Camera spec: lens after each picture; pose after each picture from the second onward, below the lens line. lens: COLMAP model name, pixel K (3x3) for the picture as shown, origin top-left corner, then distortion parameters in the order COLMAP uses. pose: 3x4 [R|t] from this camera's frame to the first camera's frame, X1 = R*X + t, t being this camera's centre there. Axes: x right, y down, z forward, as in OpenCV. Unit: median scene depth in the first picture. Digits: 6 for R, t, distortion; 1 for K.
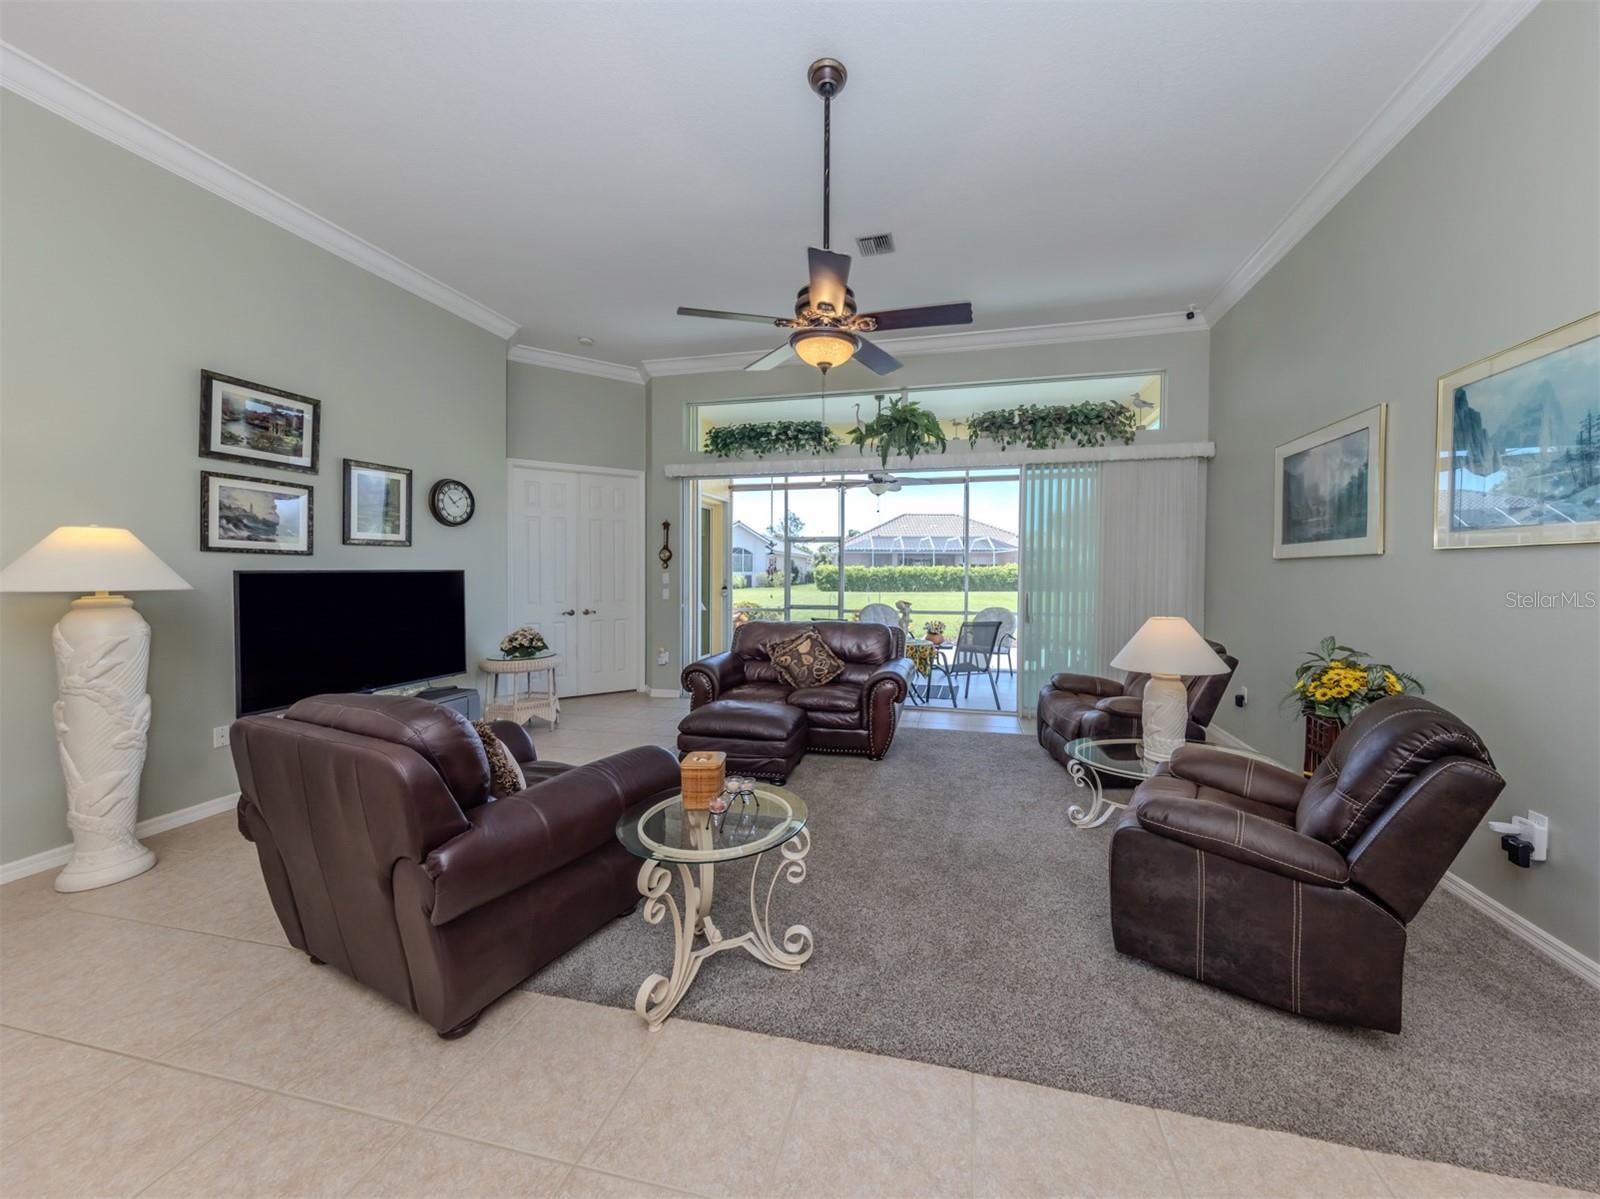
lens RADIAL K [[572.6, 0, 834.1], [0, 572.6, 616.8], [0, 0, 1]] dist [0.006200, 0.000151]
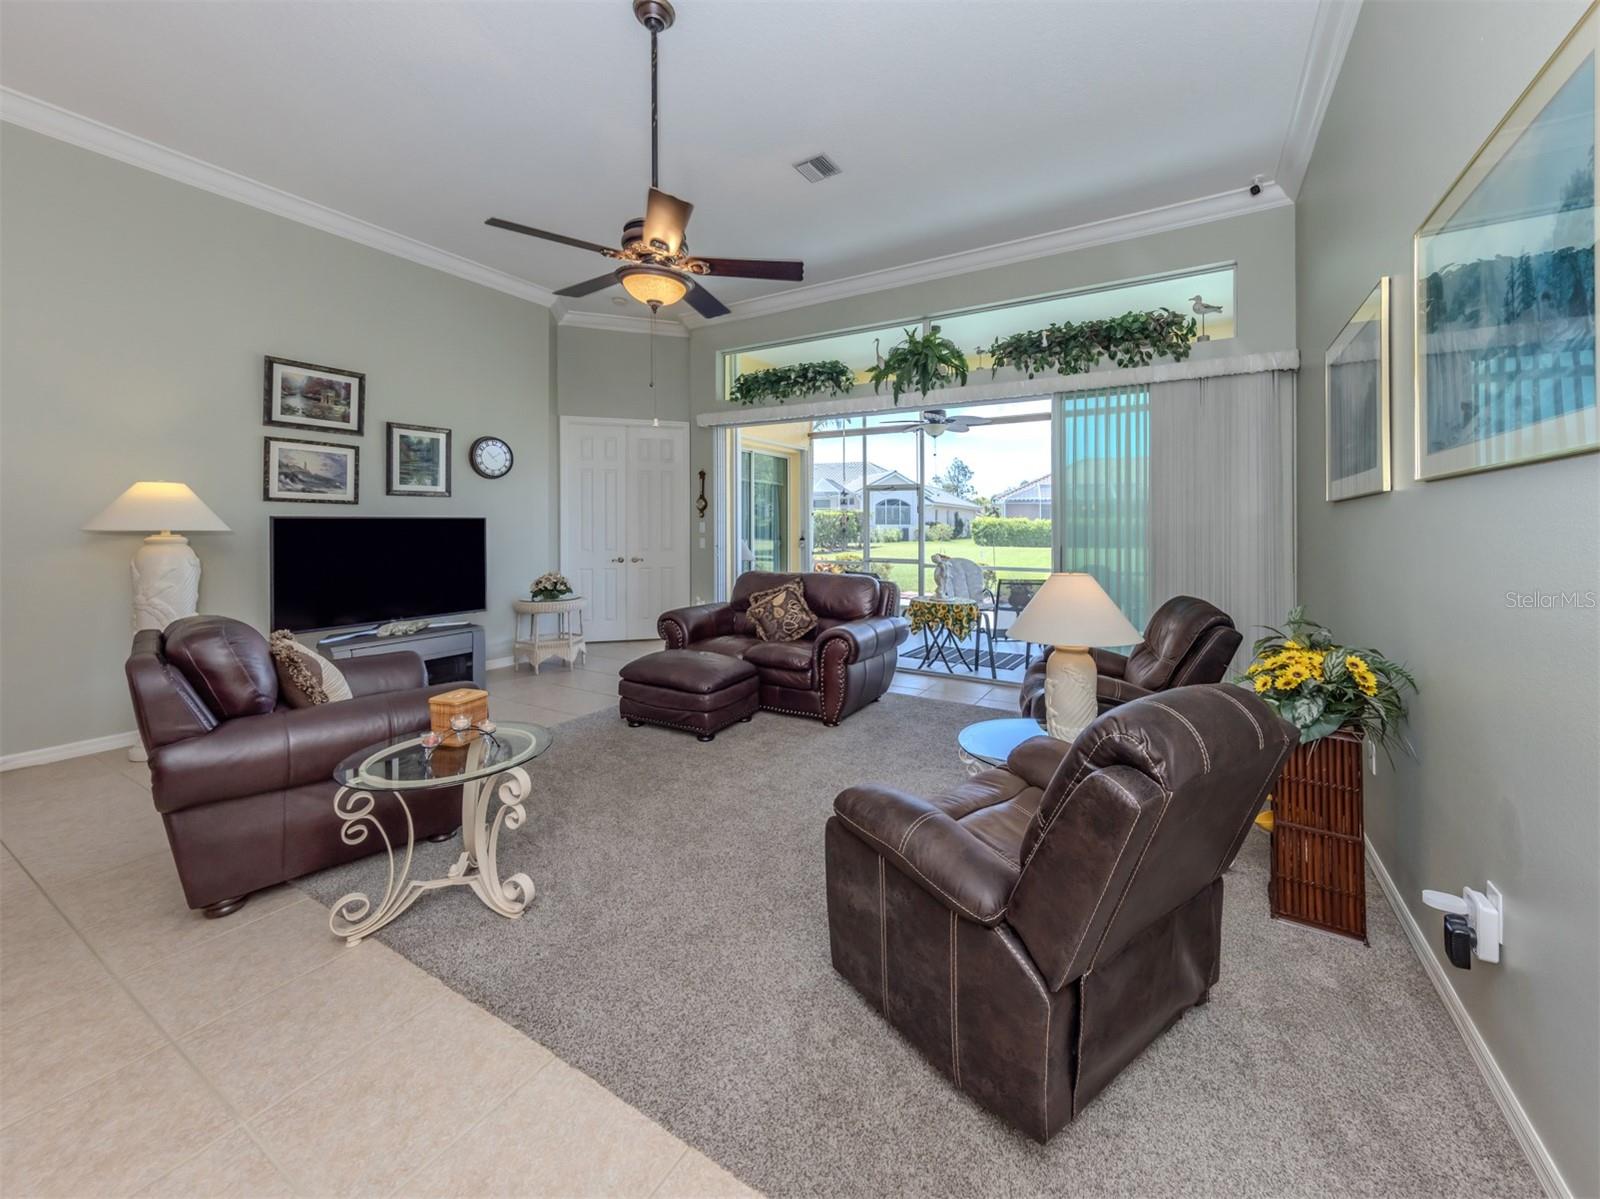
lens RADIAL K [[613.3, 0, 839.3], [0, 613.3, 557.3], [0, 0, 1]] dist [0.009604, -0.000166]
pose [[0.957986, 0.018327, -0.286228, 0.334444], [-0.025778, 0.999419, -0.022286, 0.003806], [0.285653, 0.028728, 0.957902, 0.058129]]
